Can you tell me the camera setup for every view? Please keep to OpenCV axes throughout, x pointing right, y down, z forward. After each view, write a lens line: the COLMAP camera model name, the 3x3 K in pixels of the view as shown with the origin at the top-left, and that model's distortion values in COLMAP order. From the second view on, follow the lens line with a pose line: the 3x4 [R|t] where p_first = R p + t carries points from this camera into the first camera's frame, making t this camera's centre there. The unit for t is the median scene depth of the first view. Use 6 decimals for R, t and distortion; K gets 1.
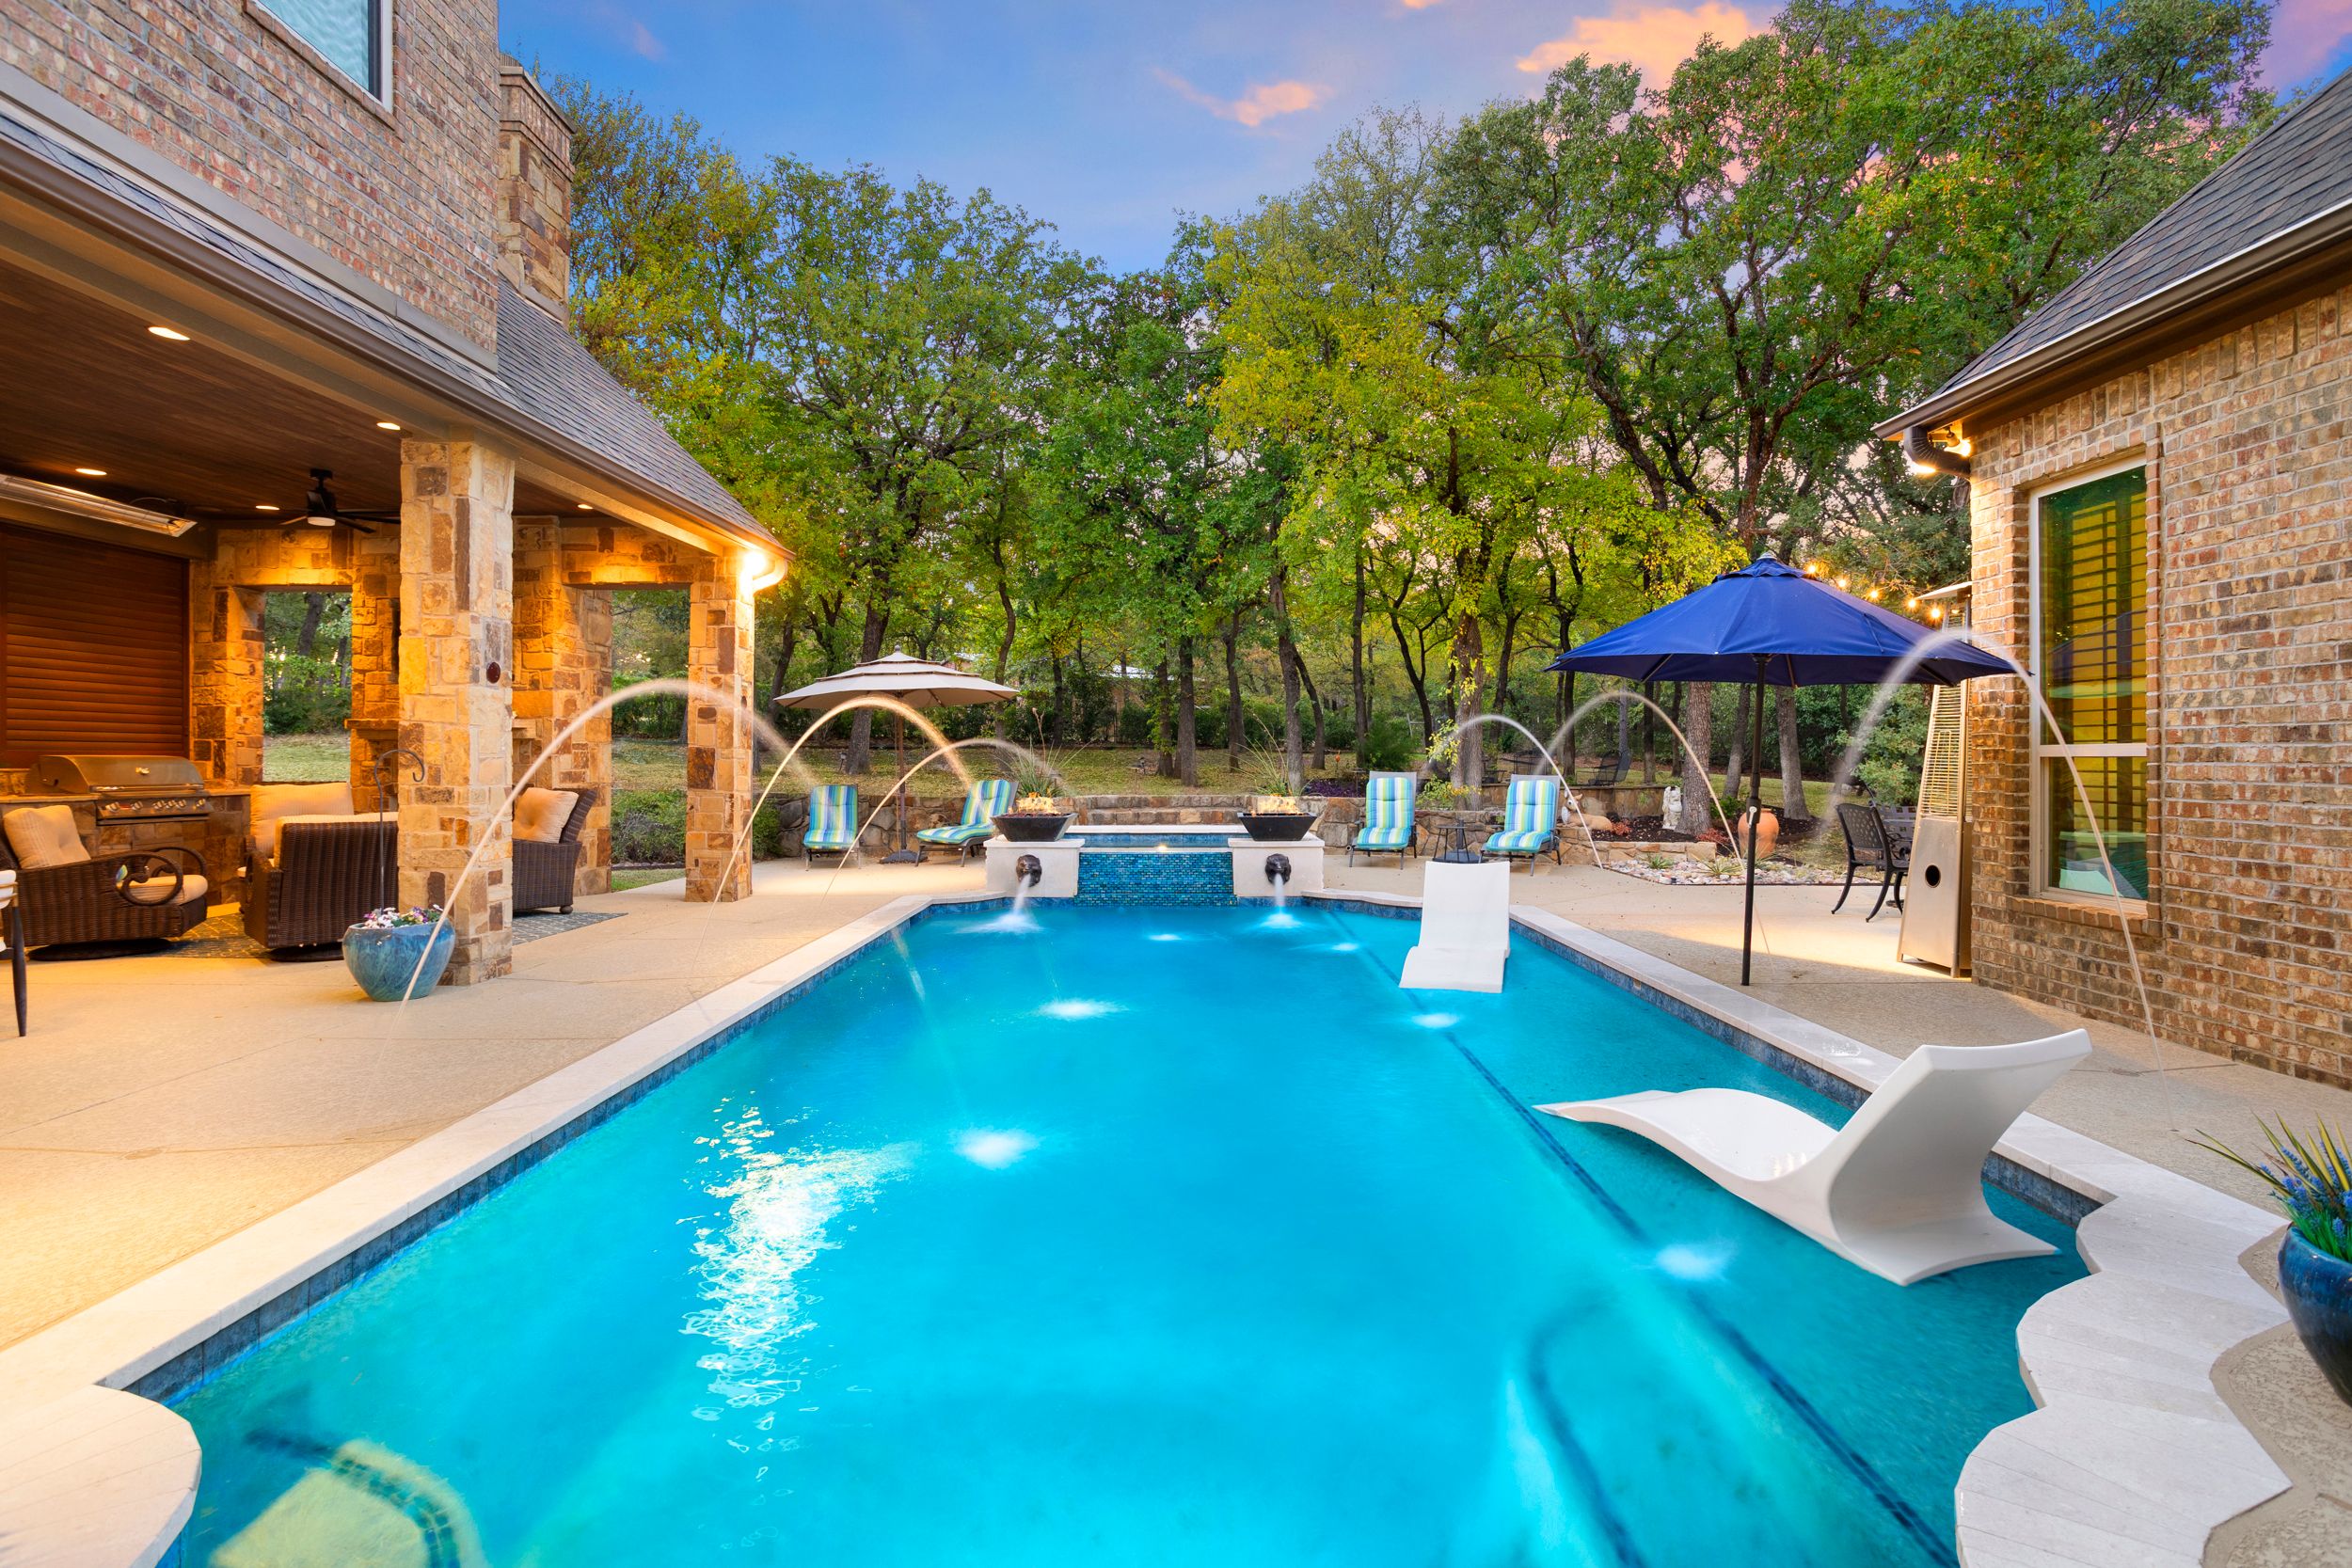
lens RADIAL K [[1146.4, 0, 1174.3], [0, 1146.4, 769.8], [0, 0, 1]] dist [0.001065, 0.000433]
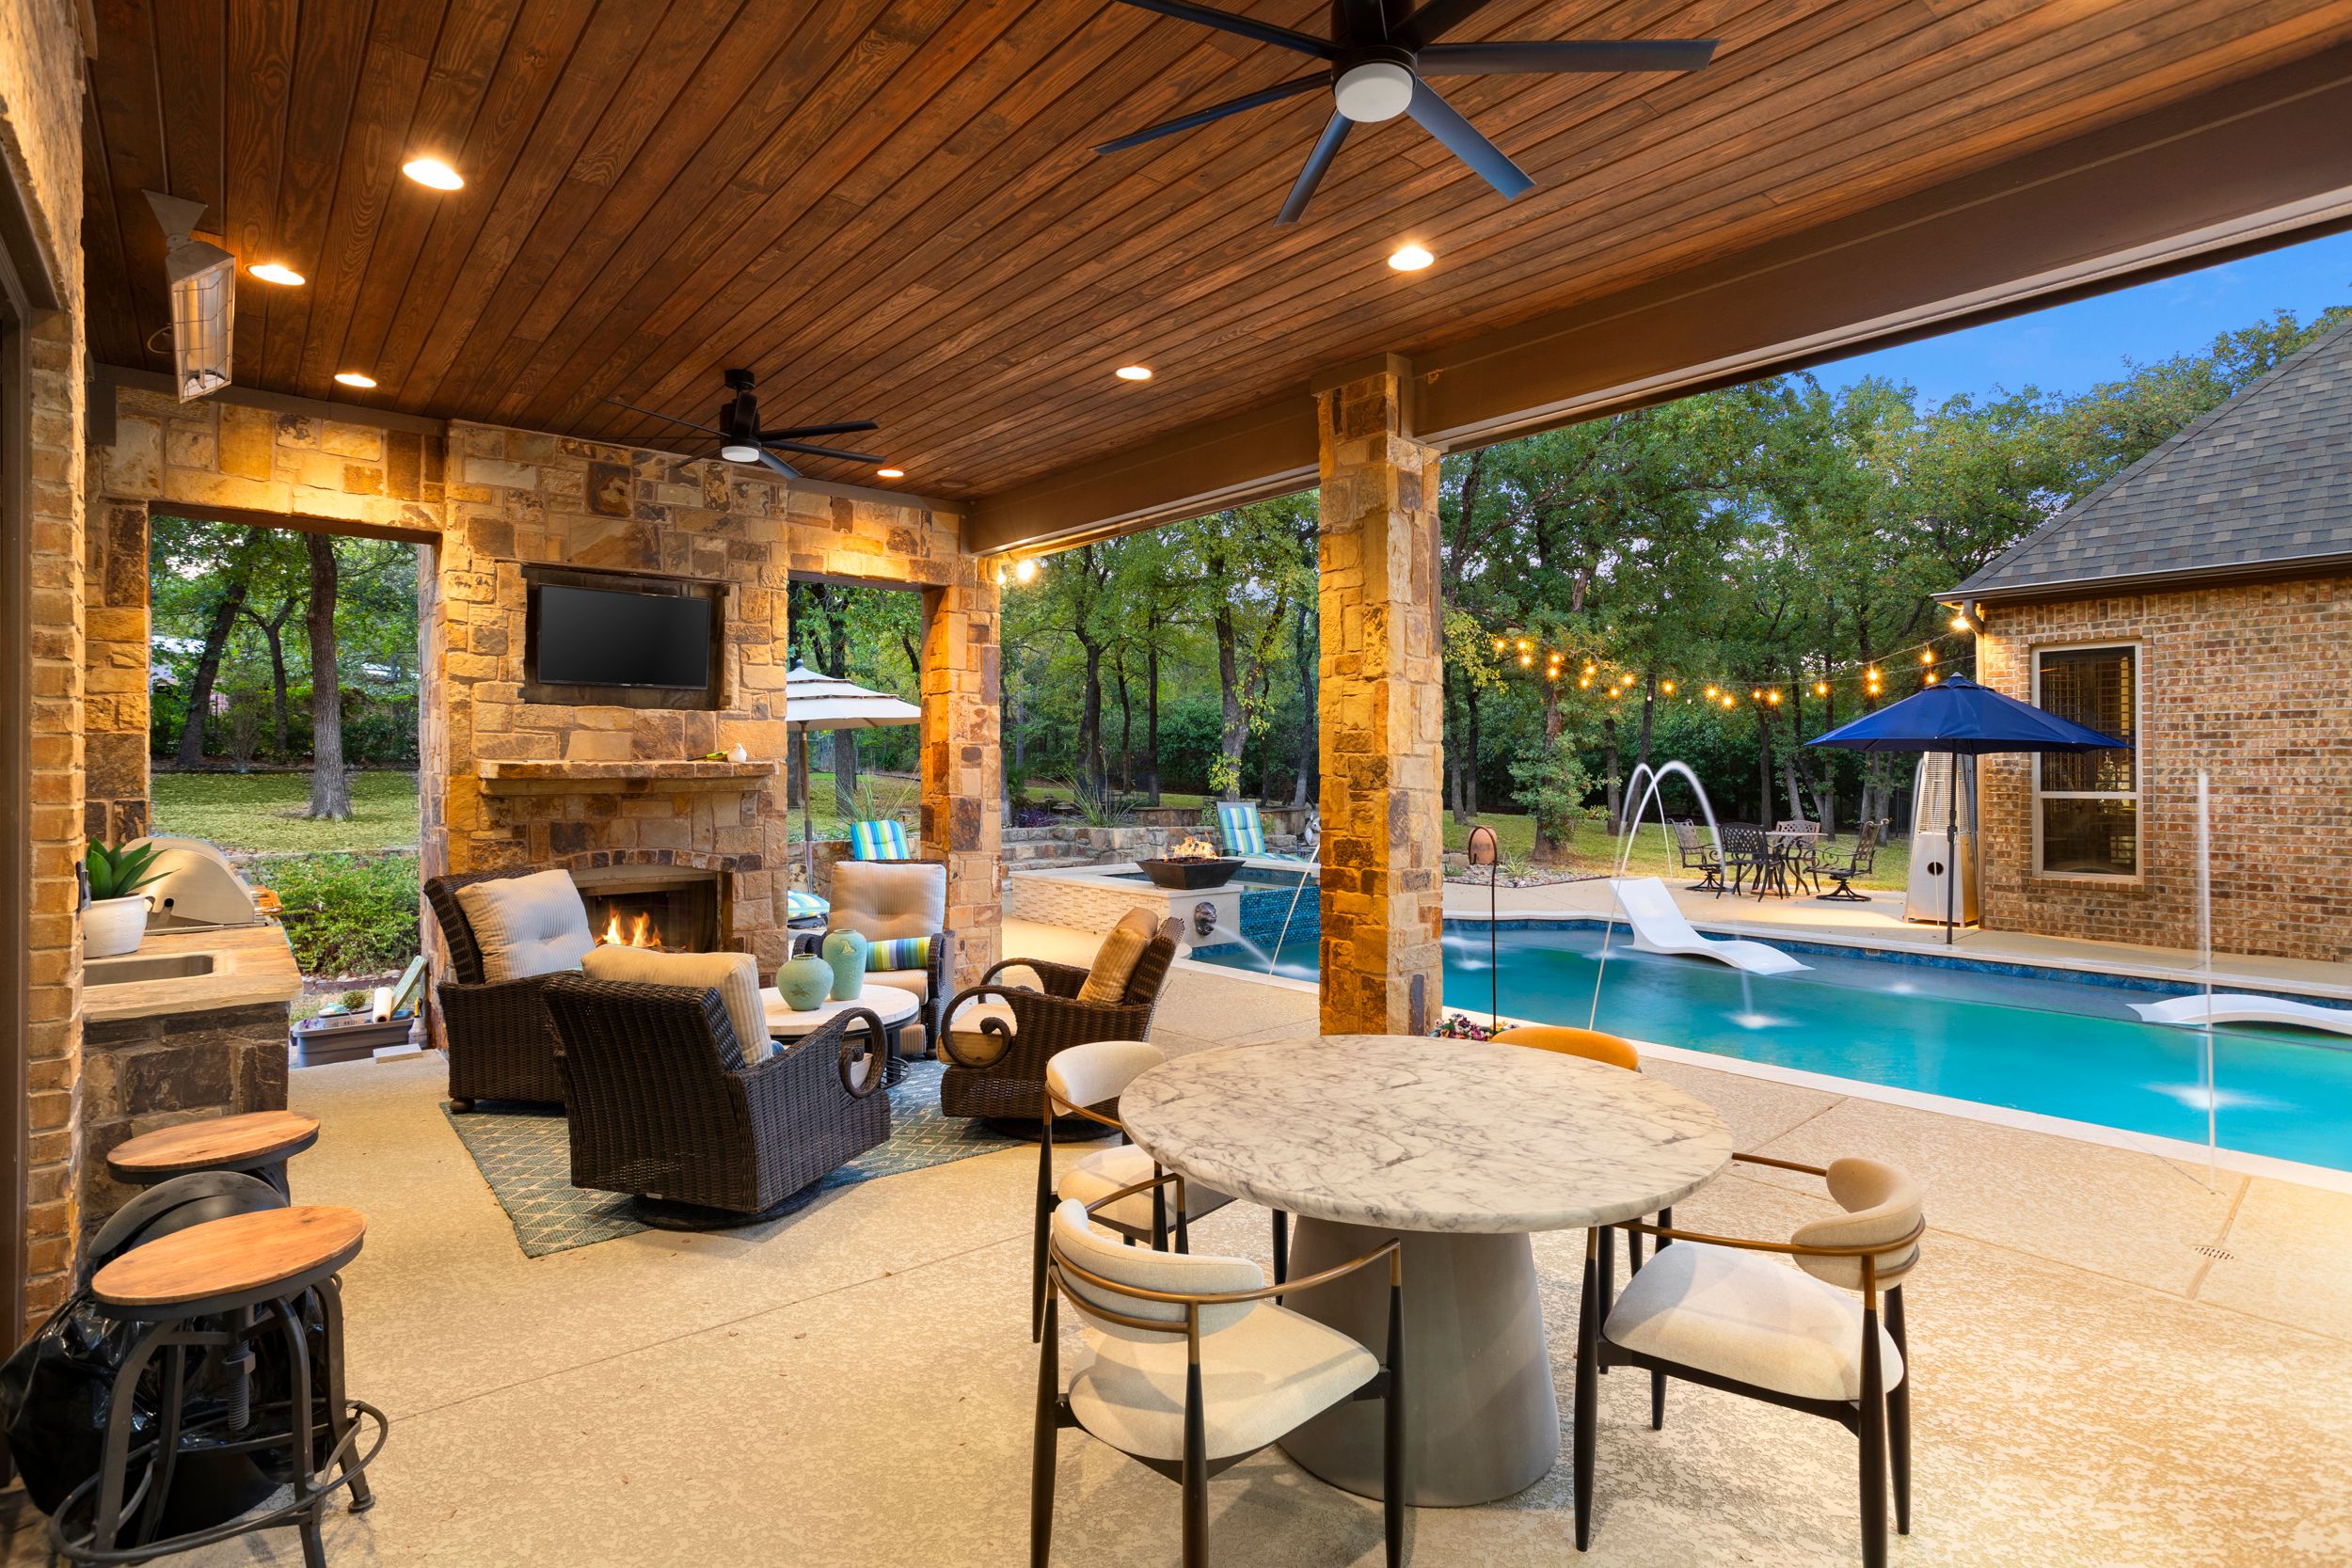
lens RADIAL K [[1148.1, 0, 1176.0], [0, 1148.1, 784.0], [0, 0, 1]] dist [-0.000228, 0.000398]
pose [[0.751423, -0.011723, 0.659716, -1.709002], [0.009105, 0.999931, 0.007398, -0.069802], [-0.659757, 0.000447, 0.751478, 0.655173]]
